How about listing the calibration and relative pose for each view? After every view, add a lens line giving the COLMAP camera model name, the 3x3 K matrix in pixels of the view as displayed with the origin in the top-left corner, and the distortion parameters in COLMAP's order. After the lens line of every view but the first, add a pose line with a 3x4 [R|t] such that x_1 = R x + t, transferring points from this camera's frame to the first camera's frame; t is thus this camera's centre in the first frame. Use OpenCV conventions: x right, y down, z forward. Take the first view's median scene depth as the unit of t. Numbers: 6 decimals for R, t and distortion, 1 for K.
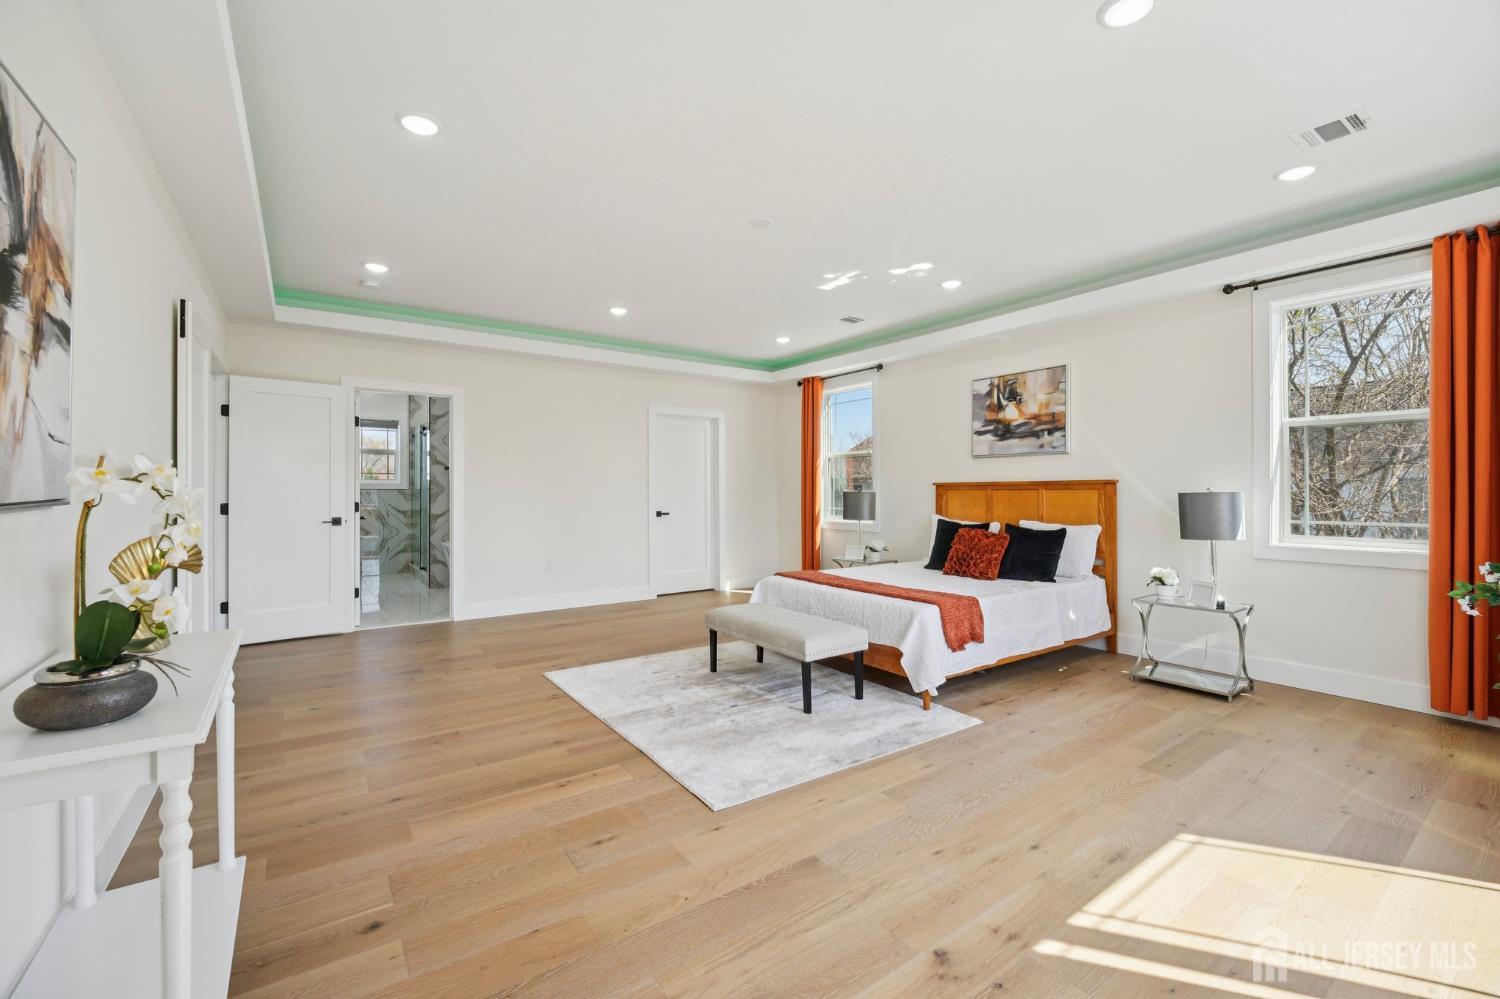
lens RADIAL K [[630.4, 0, 758.7], [0, 630.4, 483.4], [0, 0, 1]] dist [0.000246, -0.009313]
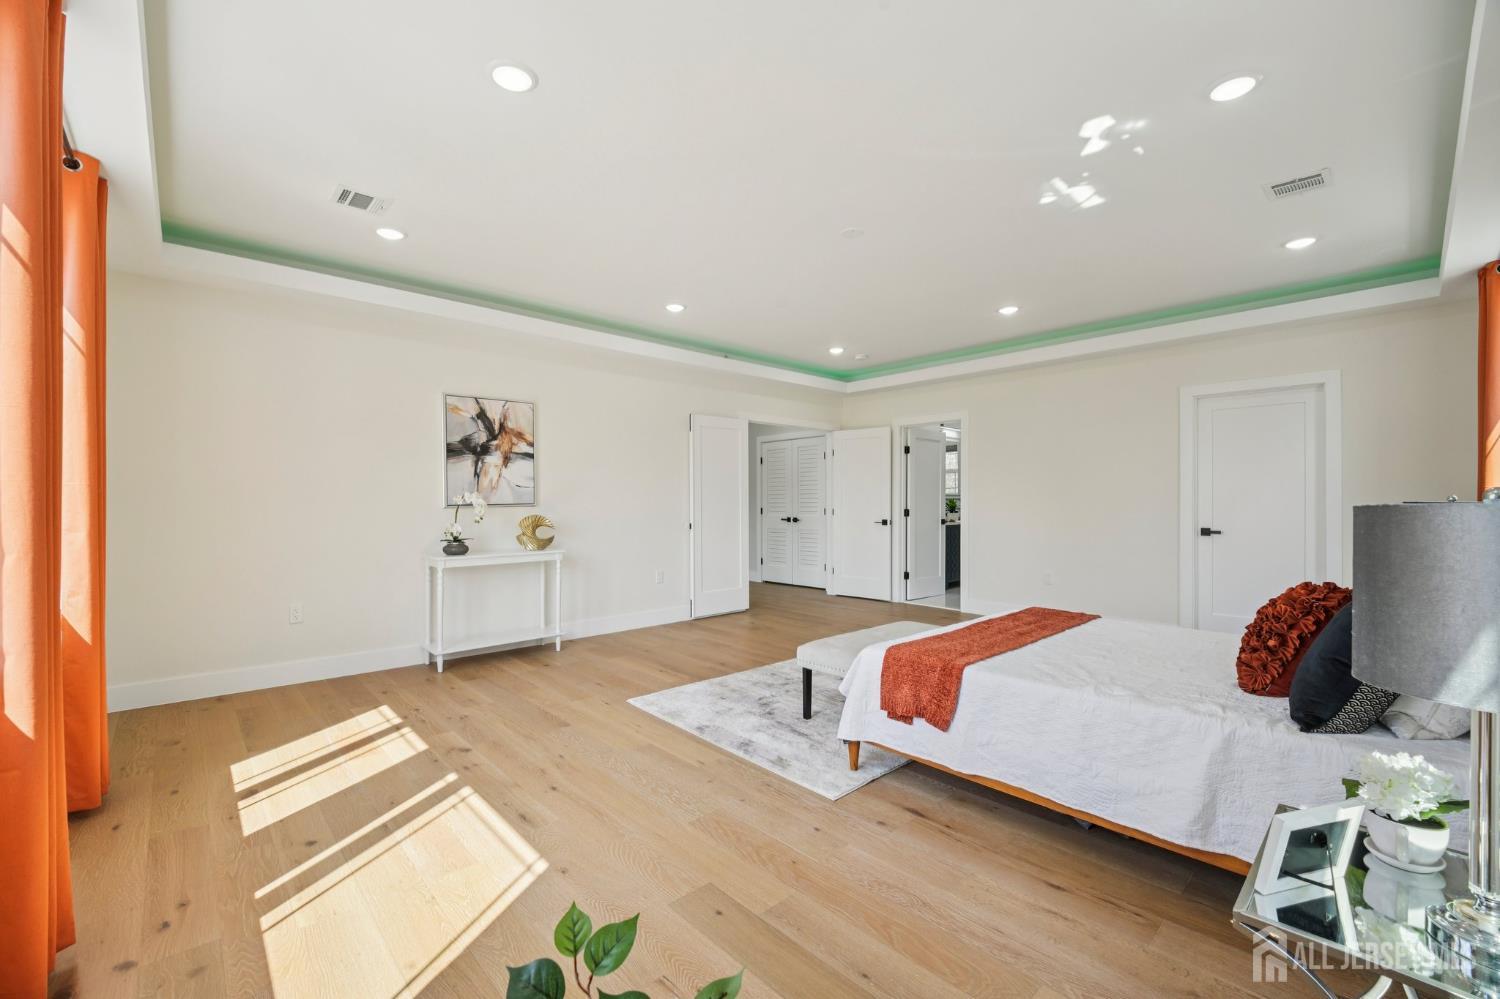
lens RADIAL K [[630.4, 0, 739.7], [0, 630.4, 505.3], [0, 0, 1]] dist [0.000246, -0.009313]
pose [[0.103247, 0.008581, -0.994619, 0.748059], [0.013901, 0.999853, 0.010069, 0.004498], [0.994559, -0.014866, 0.103113, 0.544260]]
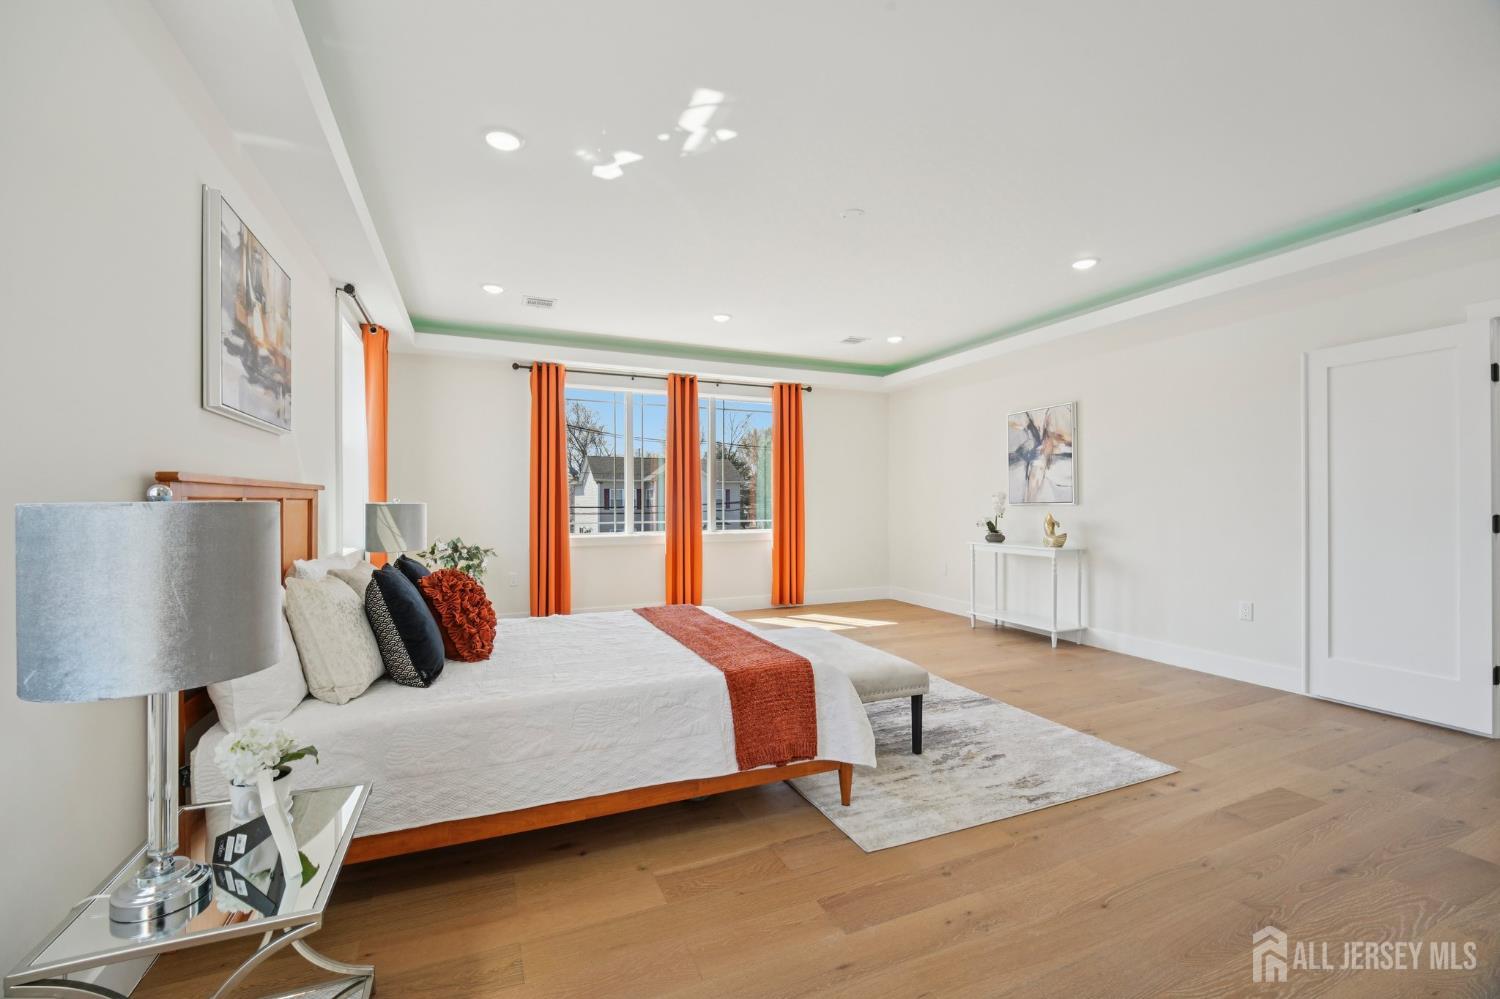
lens RADIAL K [[630.4, 0, 743.8], [0, 630.4, 501.7], [0, 0, 1]] dist [0.000246, -0.009313]
pose [[-0.976285, 0.003510, 0.216460, -0.029423], [0.000954, 0.999929, -0.011910, 0.018931], [-0.216487, -0.011421, -0.976219, 1.486253]]
